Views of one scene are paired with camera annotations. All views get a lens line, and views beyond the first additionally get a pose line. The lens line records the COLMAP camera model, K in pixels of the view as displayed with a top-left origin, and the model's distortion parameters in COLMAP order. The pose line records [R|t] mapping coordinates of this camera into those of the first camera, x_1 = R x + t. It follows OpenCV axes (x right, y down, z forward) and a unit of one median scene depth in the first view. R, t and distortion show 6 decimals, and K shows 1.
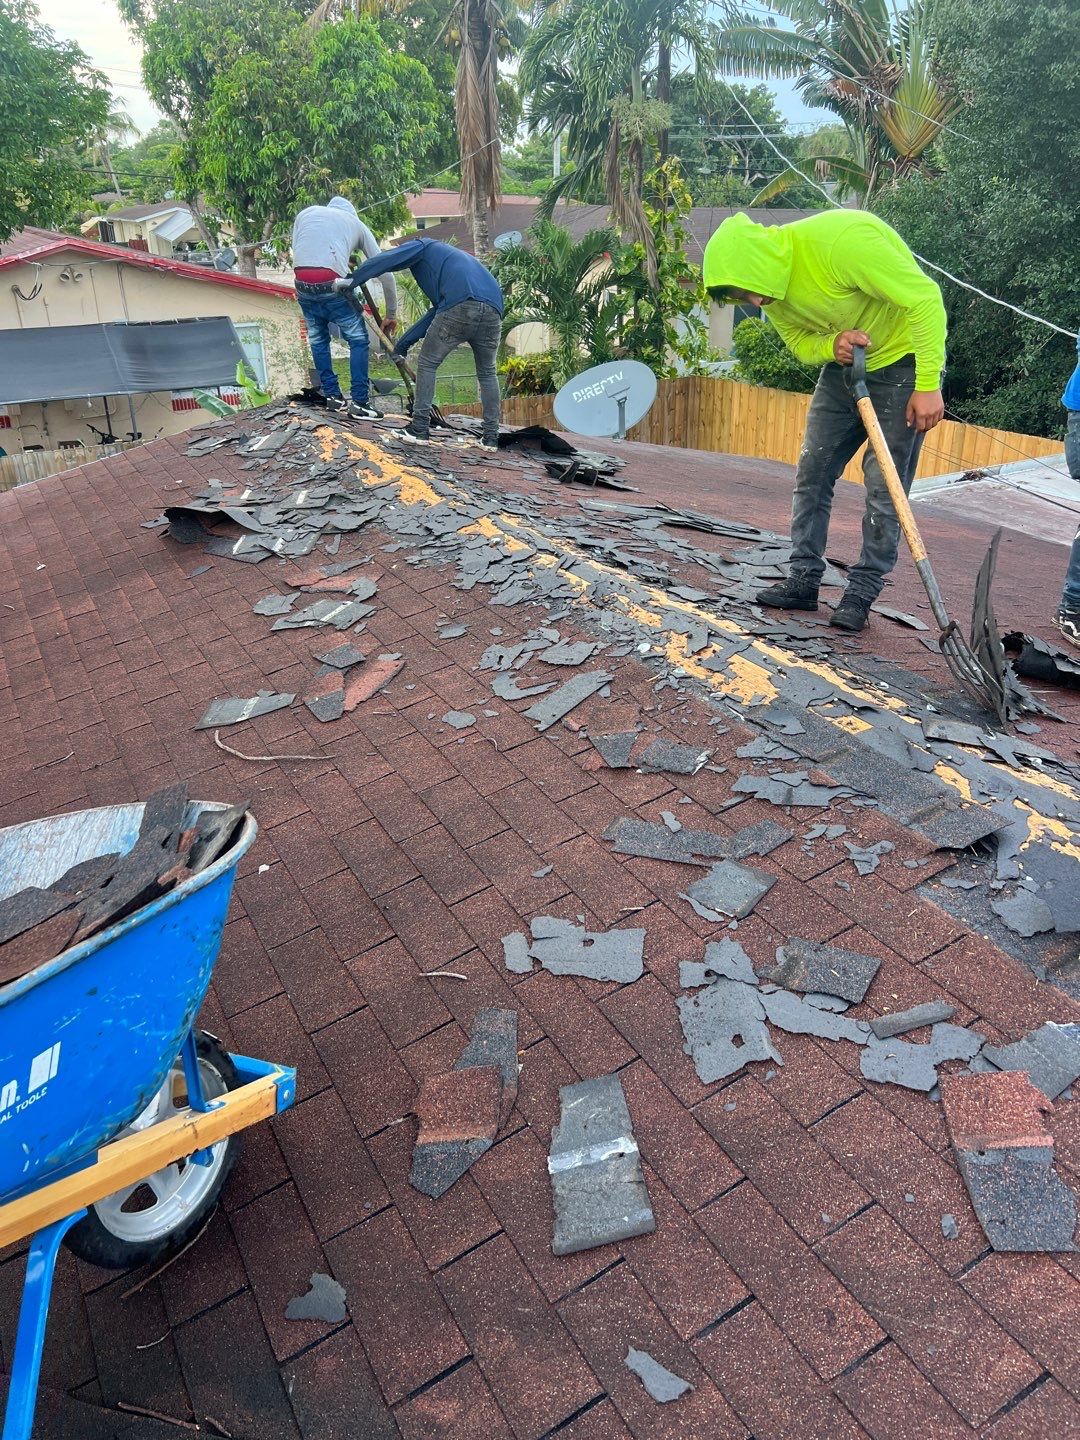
lens RADIAL K [[1098.1, 0, 530.0], [0, 1098.1, 726.7], [0, 0, 1]] dist [0.011172, -0.006824]
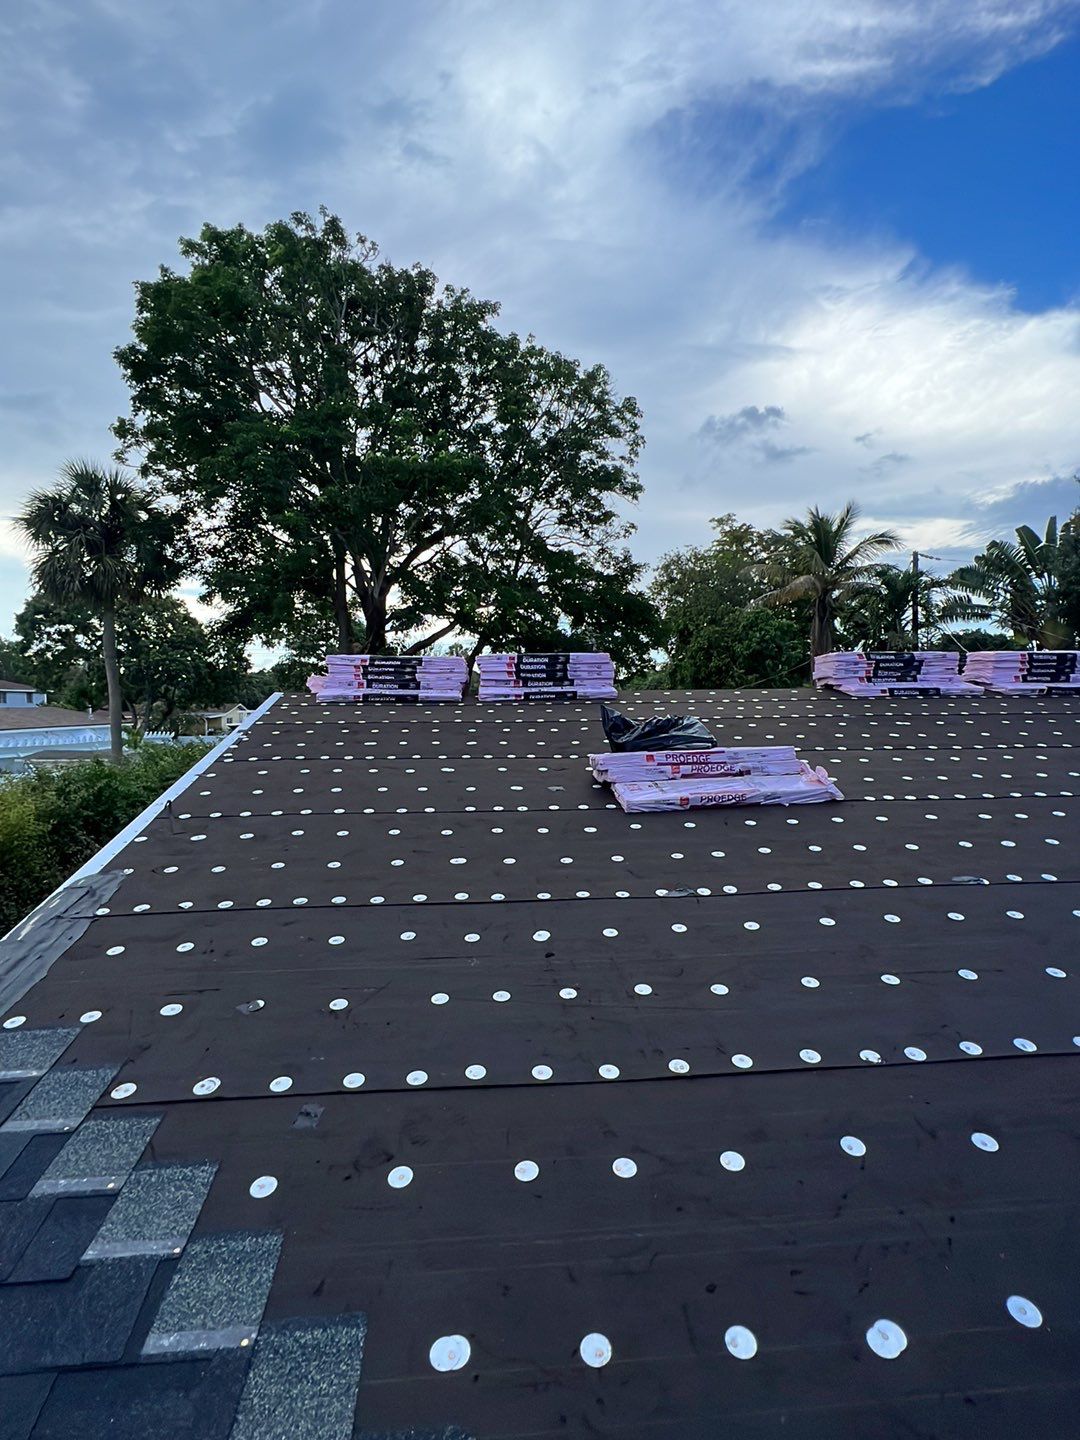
lens RADIAL K [[734.4, 0, 536.9], [0, 734.4, 715.4], [0, 0, 1]] dist [0.001551, -0.000307]
pose [[0.913005, 0.007785, -0.407874, 0.034854], [-0.180096, 0.904805, -0.385866, 0.234742], [0.366042, 0.425755, 0.827494, -0.342595]]
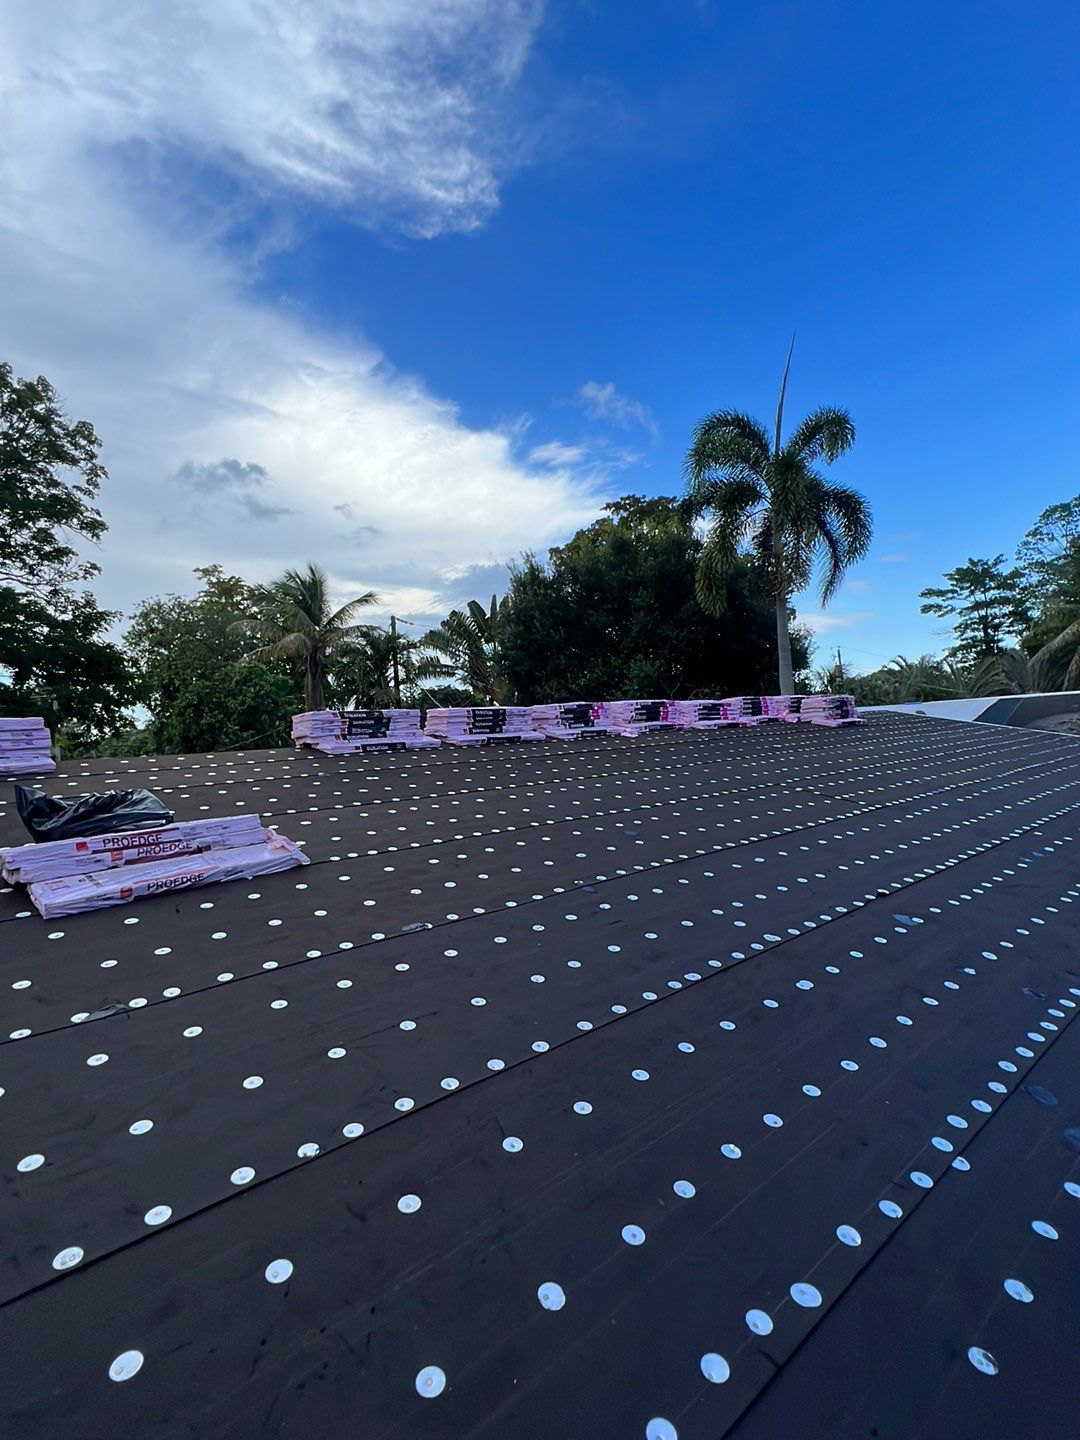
lens RADIAL K [[734.4, 0, 539.6], [0, 734.4, 711.2], [0, 0, 1]] dist [0.001551, -0.000307]
pose [[0.970633, -0.042646, 0.236757, 0.043275], [0.151973, 0.871612, -0.466044, 0.230125], [-0.186485, 0.488338, 0.852496, -0.338347]]
